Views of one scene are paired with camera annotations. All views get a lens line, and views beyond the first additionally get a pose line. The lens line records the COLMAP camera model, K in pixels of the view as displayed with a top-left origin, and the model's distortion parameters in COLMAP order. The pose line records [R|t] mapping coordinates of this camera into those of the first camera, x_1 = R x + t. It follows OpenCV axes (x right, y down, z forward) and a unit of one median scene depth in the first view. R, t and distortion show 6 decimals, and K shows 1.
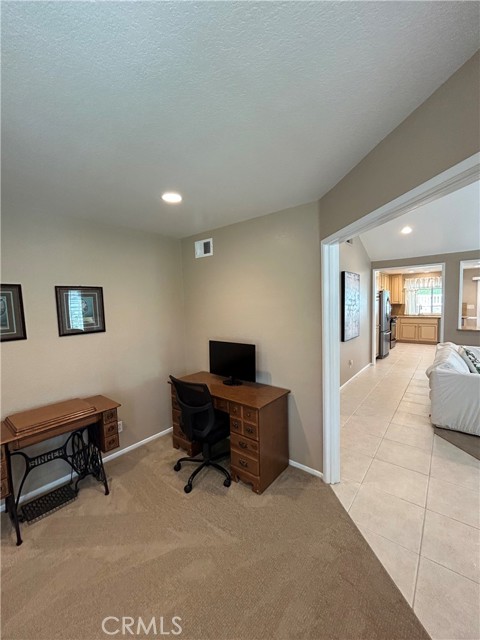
lens RADIAL K [[257.8, 0, 240.0], [0, 257.8, 320.0], [0, 0, 1]] dist [0.000833, 0.000064]
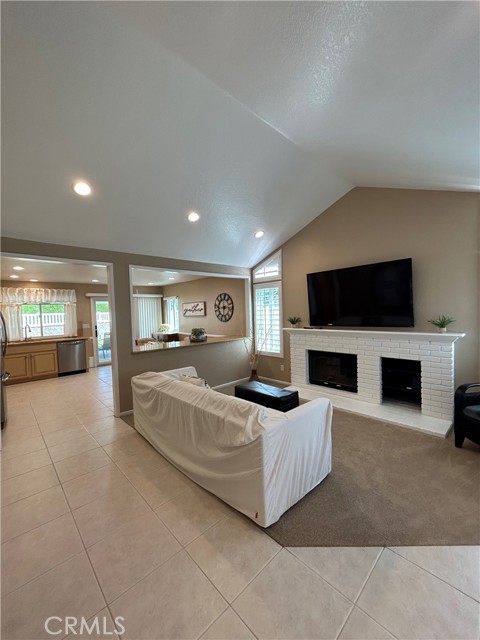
lens RADIAL K [[257.8, 0, 240.0], [0, 257.8, 320.0], [0, 0, 1]] dist [0.000833, 0.000064]
pose [[0.129186, -0.006301, 0.991600, 0.115934], [0.096472, 0.995316, -0.006243, -0.024104], [-0.986917, 0.096468, 0.129188, 0.560934]]
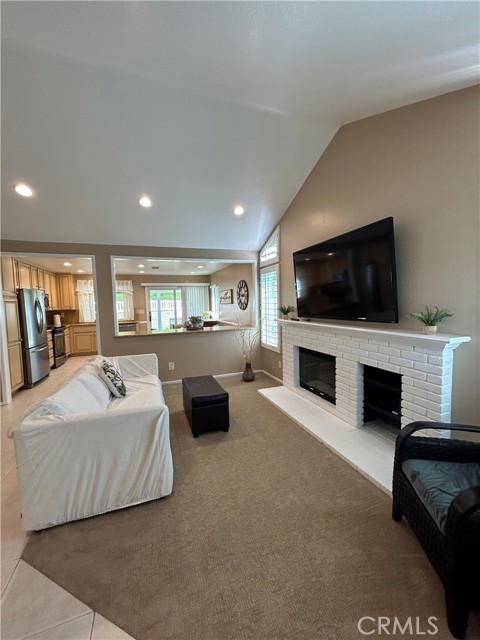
lens RADIAL K [[257.8, 0, 240.0], [0, 257.8, 320.0], [0, 0, 1]] dist [0.000833, 0.000064]
pose [[0.509168, -0.041578, 0.859662, 0.320825], [0.071352, 0.997433, 0.005980, 0.006374], [-0.857704, 0.058294, 0.510828, 0.206653]]
